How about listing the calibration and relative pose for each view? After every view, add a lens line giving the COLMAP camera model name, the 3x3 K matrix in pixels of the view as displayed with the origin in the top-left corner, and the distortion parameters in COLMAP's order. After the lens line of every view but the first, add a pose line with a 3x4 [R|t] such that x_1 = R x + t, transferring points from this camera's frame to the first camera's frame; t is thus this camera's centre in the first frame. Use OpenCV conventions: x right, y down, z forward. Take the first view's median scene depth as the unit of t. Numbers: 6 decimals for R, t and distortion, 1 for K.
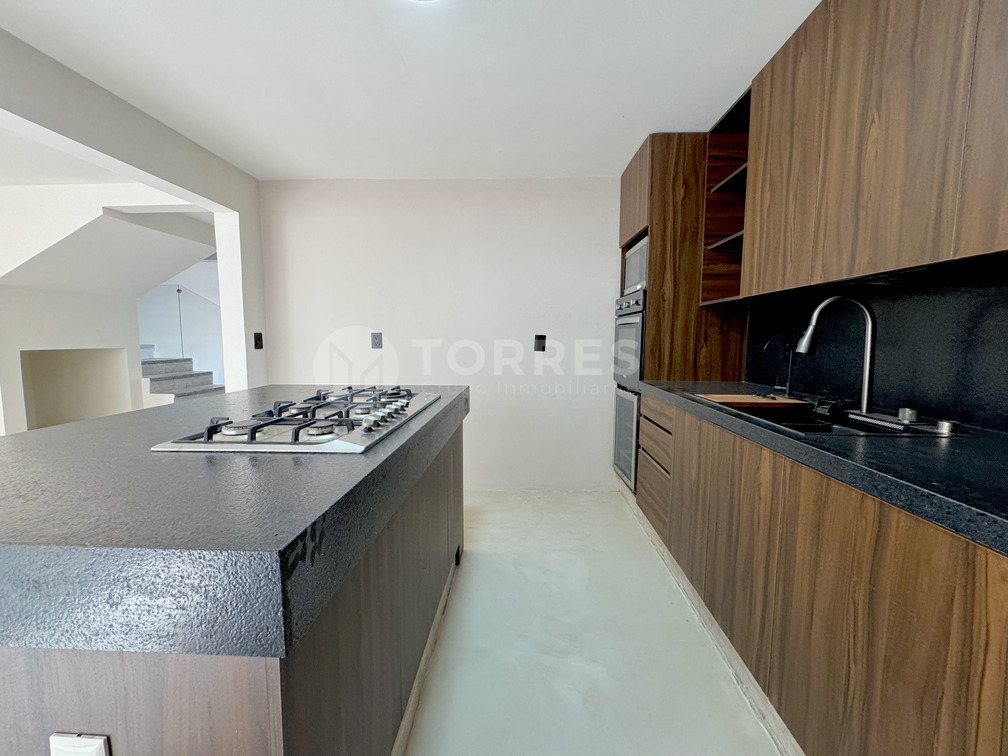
lens RADIAL K [[401.9, 0, 506.2], [0, 401.9, 370.6], [0, 0, 1]] dist [0.000013, -0.000218]
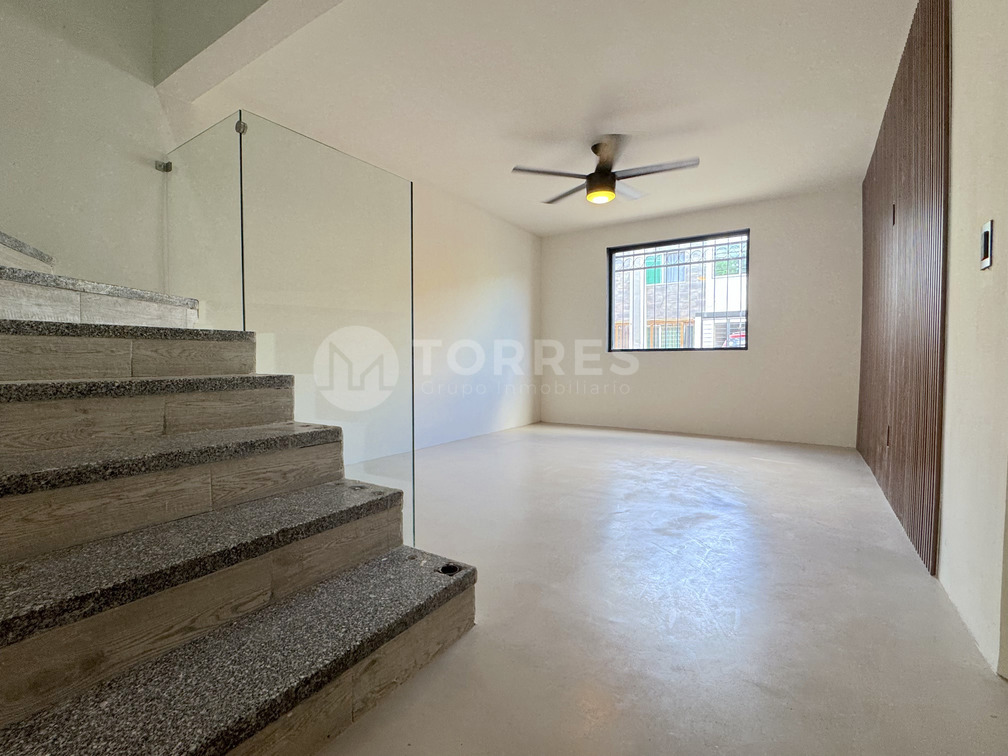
lens RADIAL K [[464.4, 0, 503.9], [0, 464.4, 374.1], [0, 0, 1]] dist [0.000075, 0.000009]
pose [[0.854399, 0.007109, -0.519569, -0.490180], [-0.036357, 0.998274, -0.046127, 0.012341], [0.518344, 0.058300, 0.853182, 0.902481]]
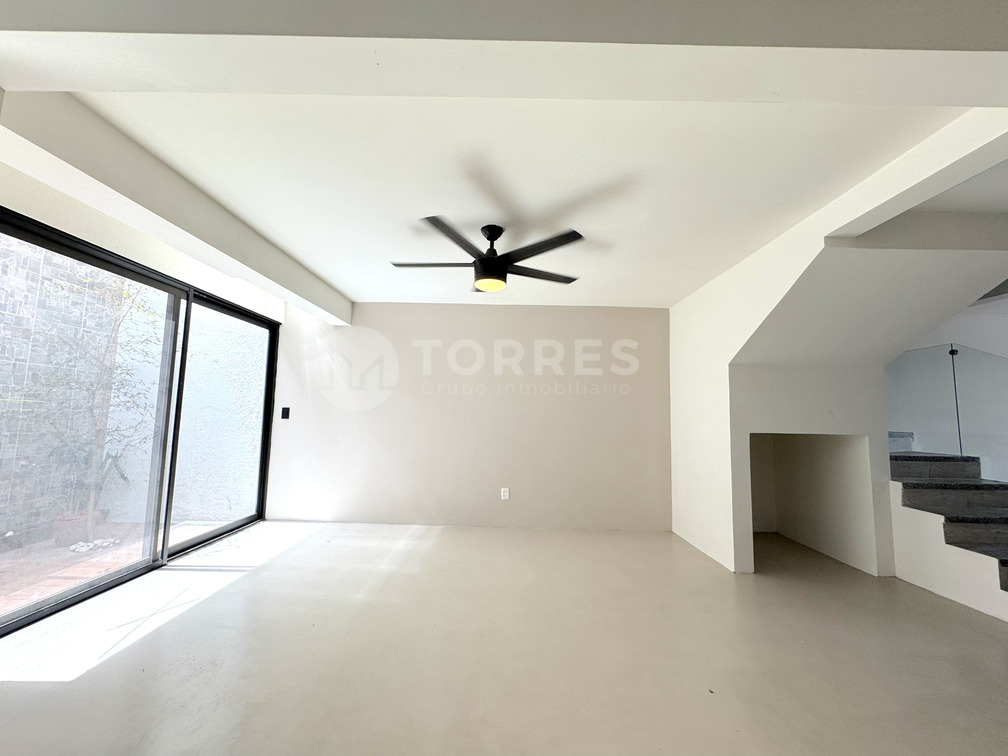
lens RADIAL K [[401.9, 0, 505.1], [0, 401.9, 376.3], [0, 0, 1]] dist [0.000013, -0.000218]
pose [[0.045371, -0.100162, -0.993936, -0.219459], [-0.103264, 0.989160, -0.104395, -0.015838], [0.993619, 0.107374, 0.034536, 0.280888]]
